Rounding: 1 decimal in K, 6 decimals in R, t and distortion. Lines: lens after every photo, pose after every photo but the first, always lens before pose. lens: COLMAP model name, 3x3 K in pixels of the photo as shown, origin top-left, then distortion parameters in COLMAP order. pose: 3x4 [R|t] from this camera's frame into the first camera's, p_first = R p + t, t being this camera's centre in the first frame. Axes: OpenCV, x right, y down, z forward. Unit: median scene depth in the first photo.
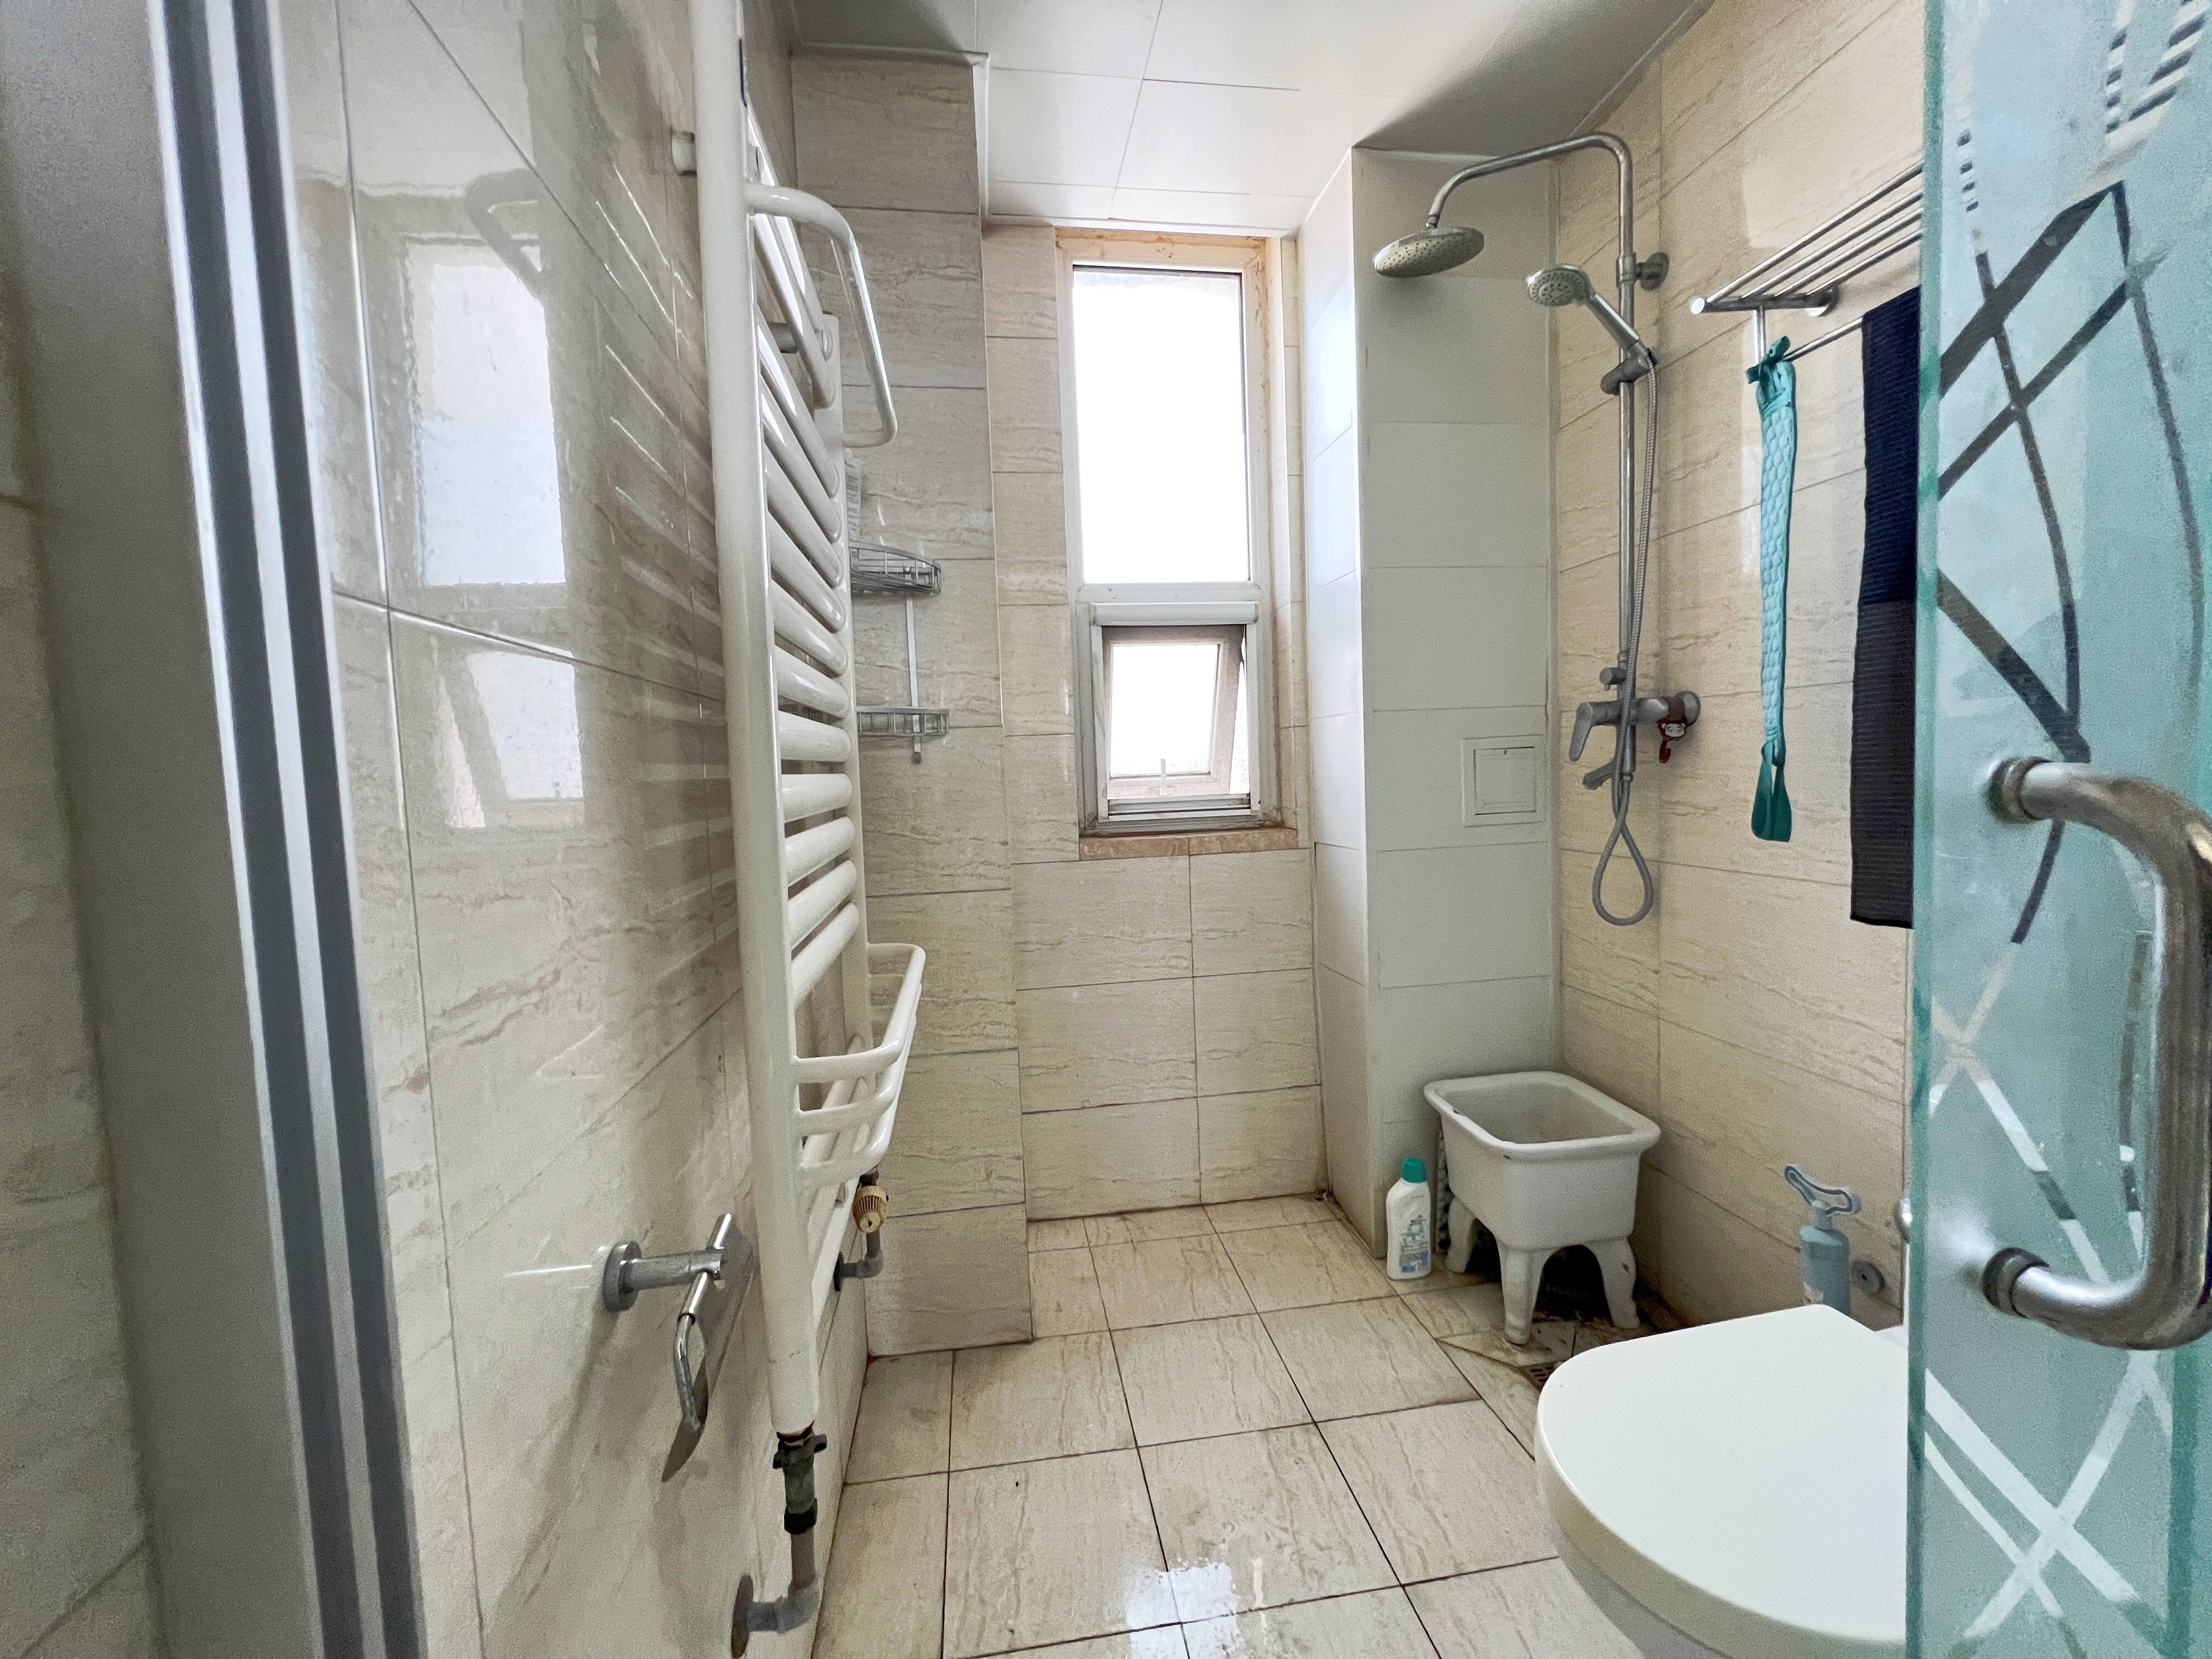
lens RADIAL K [[887.9, 0, 1100.6], [0, 887.9, 819.3], [0, 0, 1]] dist [0.000004, 0.000011]
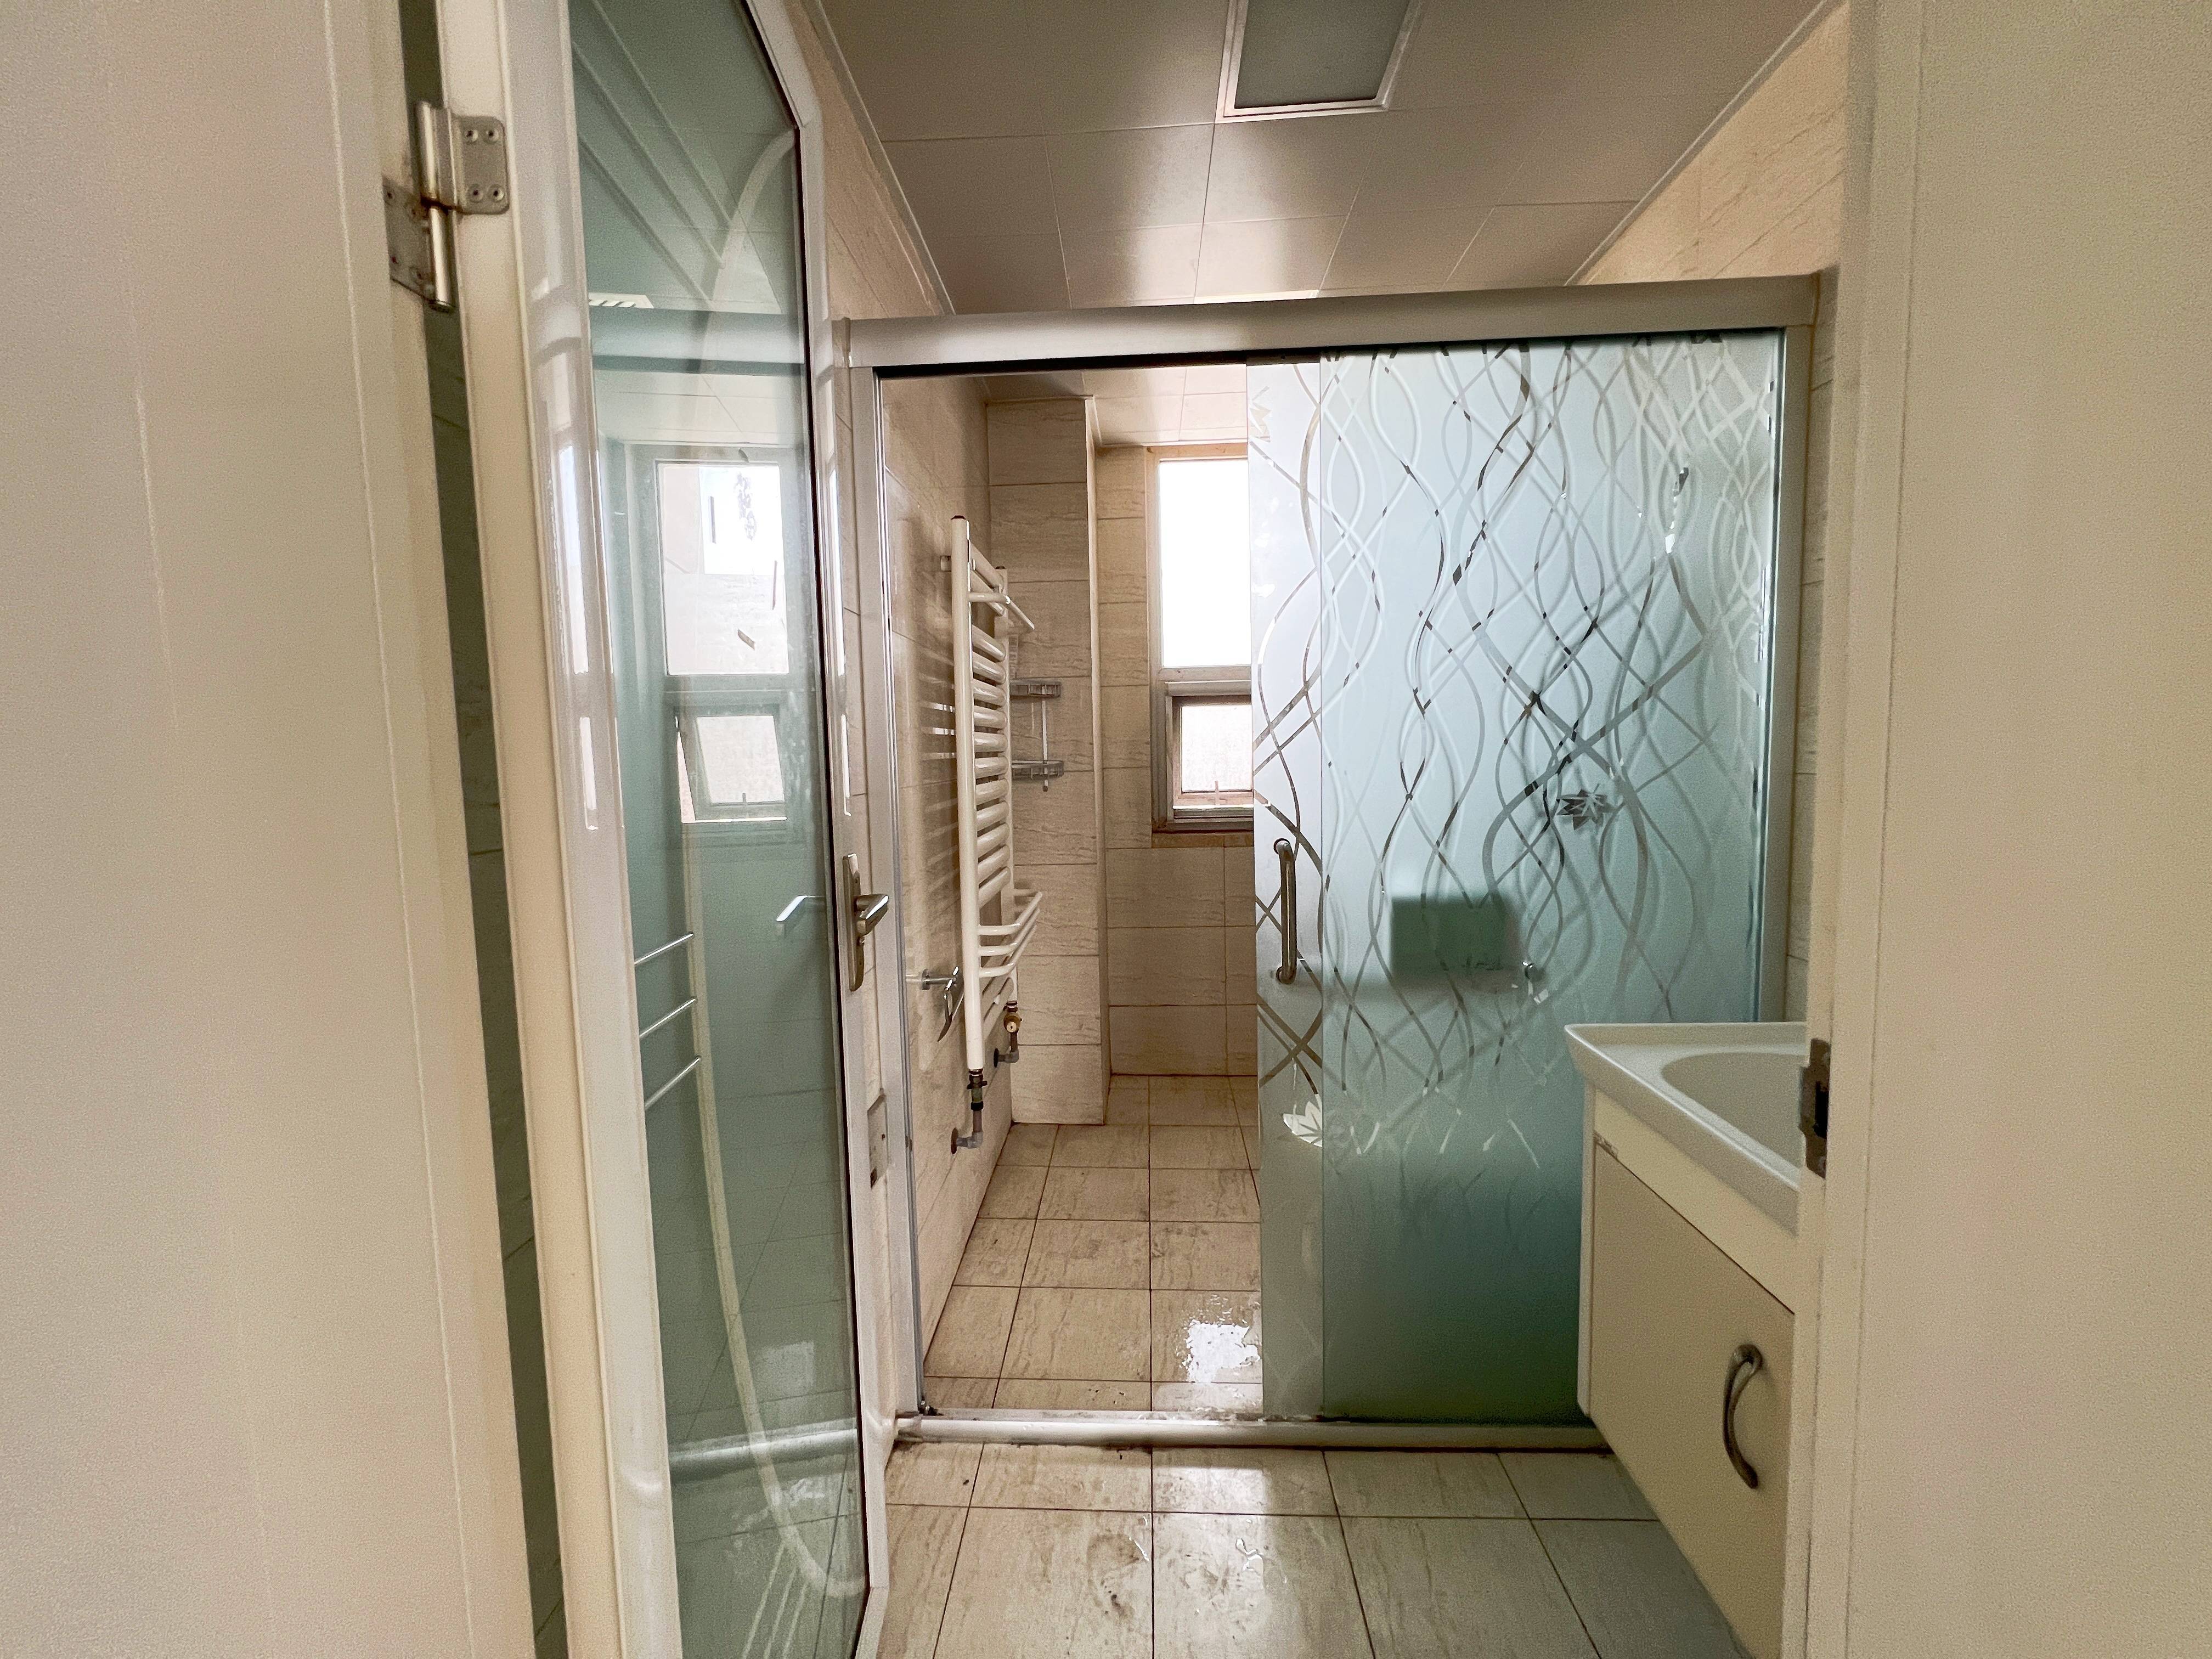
lens RADIAL K [[887.9, 0, 1105.0], [0, 887.9, 827.1], [0, 0, 1]] dist [0.000004, 0.000011]
pose [[0.982042, 0.033631, -0.185639, 0.239227], [-0.027314, 0.998961, 0.036481, -0.058309], [0.186673, -0.030755, 0.981941, -0.716753]]
